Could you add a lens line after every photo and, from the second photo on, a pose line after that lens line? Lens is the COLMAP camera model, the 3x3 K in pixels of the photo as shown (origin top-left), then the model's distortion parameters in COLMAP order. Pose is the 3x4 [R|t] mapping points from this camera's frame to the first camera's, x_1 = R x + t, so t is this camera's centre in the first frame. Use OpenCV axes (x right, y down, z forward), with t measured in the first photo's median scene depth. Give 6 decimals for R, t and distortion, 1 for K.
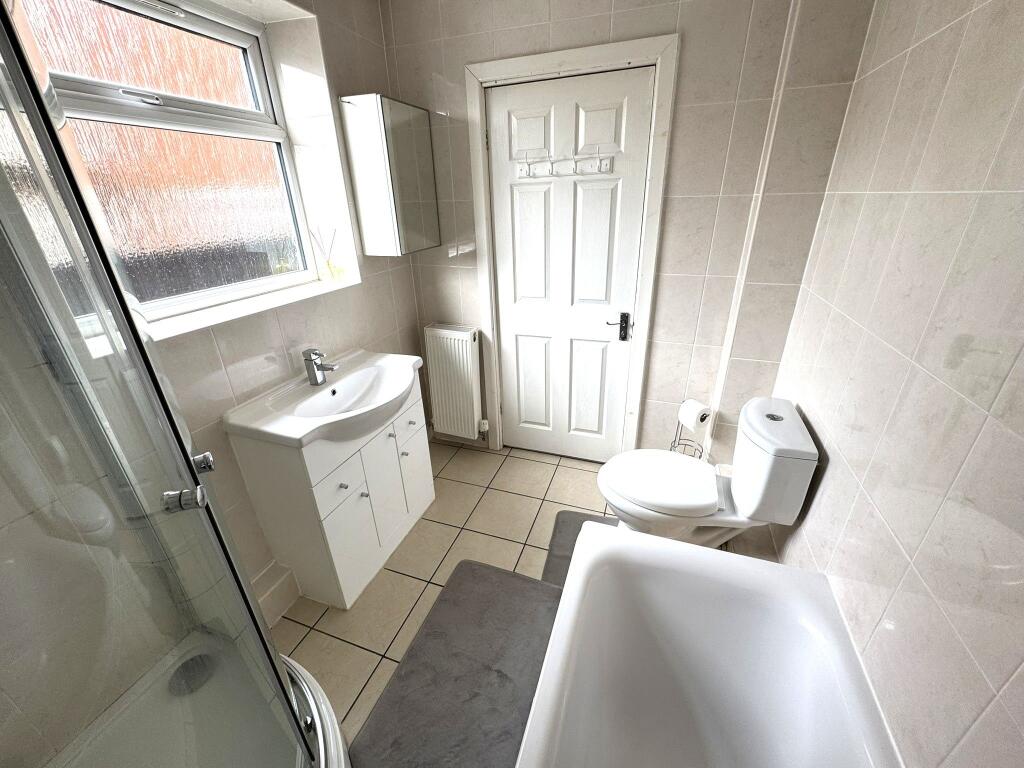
lens RADIAL K [[411.1, 0, 512.0], [0, 411.1, 384.0], [0, 0, 1]] dist [-0.001432, 0.000466]
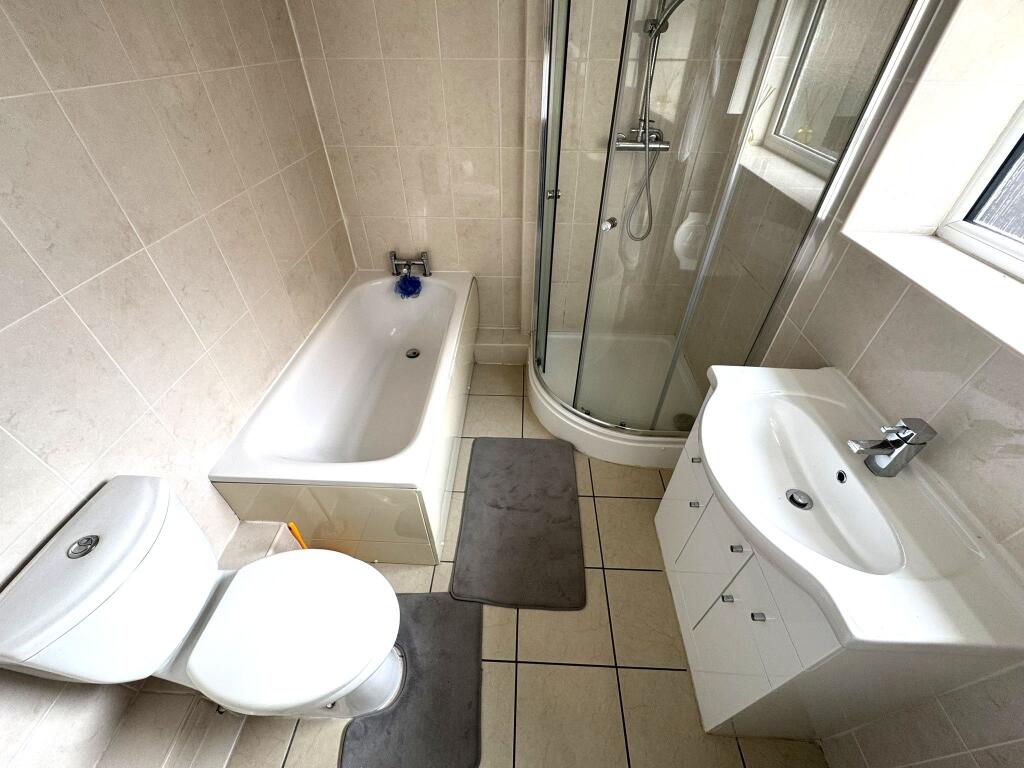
lens RADIAL K [[411.1, 0, 512.0], [0, 411.1, 384.0], [0, 0, 1]] dist [-0.001432, 0.000466]
pose [[-0.954021, 0.212236, -0.211659, 0.111969], [-0.104975, 0.424844, 0.899159, -0.565249], [0.280756, 0.880036, -0.383031, 1.091358]]
